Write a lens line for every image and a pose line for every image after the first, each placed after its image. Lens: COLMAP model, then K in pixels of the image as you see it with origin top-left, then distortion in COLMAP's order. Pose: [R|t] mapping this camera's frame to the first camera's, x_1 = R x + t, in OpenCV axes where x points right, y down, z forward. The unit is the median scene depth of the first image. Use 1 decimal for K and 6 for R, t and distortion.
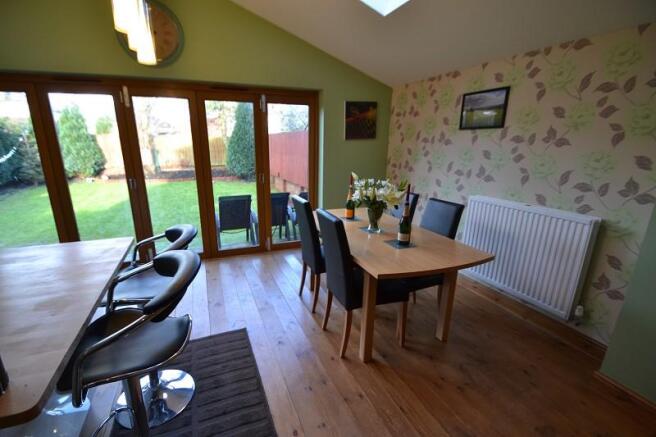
lens RADIAL K [[294.7, 0, 322.2], [0, 294.7, 222.6], [0, 0, 1]] dist [0.001097, -0.003032]
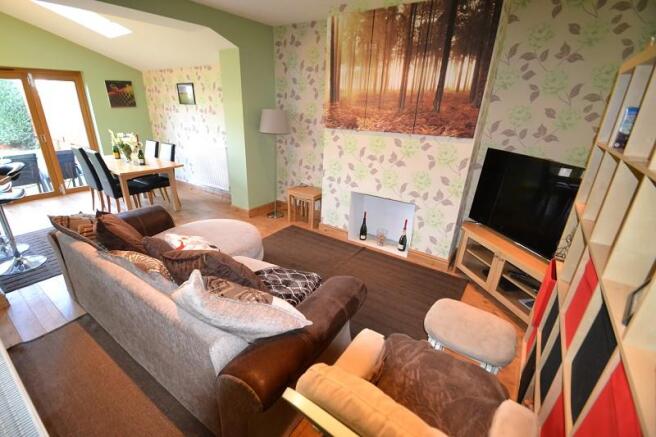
lens RADIAL K [[294.7, 0, 312.8], [0, 294.7, 224.1], [0, 0, 1]] dist [0.001097, -0.003032]
pose [[0.862638, -0.177907, 0.473502, 0.149991], [0.116805, 0.980868, 0.155738, 0.173039], [-0.492150, -0.079038, 0.866915, -0.805517]]
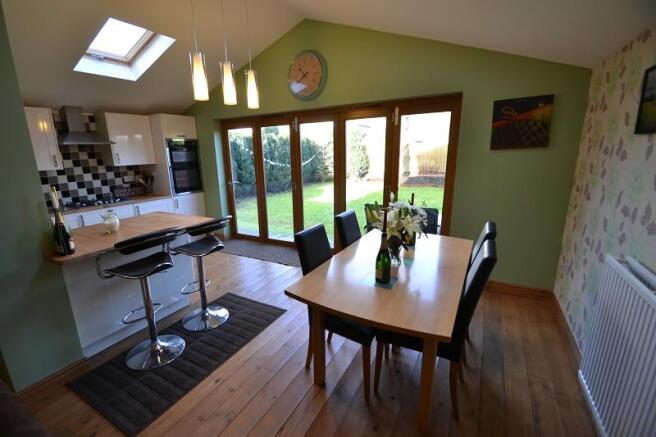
lens RADIAL K [[294.7, 0, 304.2], [0, 294.7, 225.0], [0, 0, 1]] dist [0.001097, -0.003032]
pose [[0.599683, 0.179378, -0.779874, 0.435426], [-0.186220, 0.979080, 0.082003, -0.066147], [0.778268, 0.096052, 0.620542, 0.169482]]
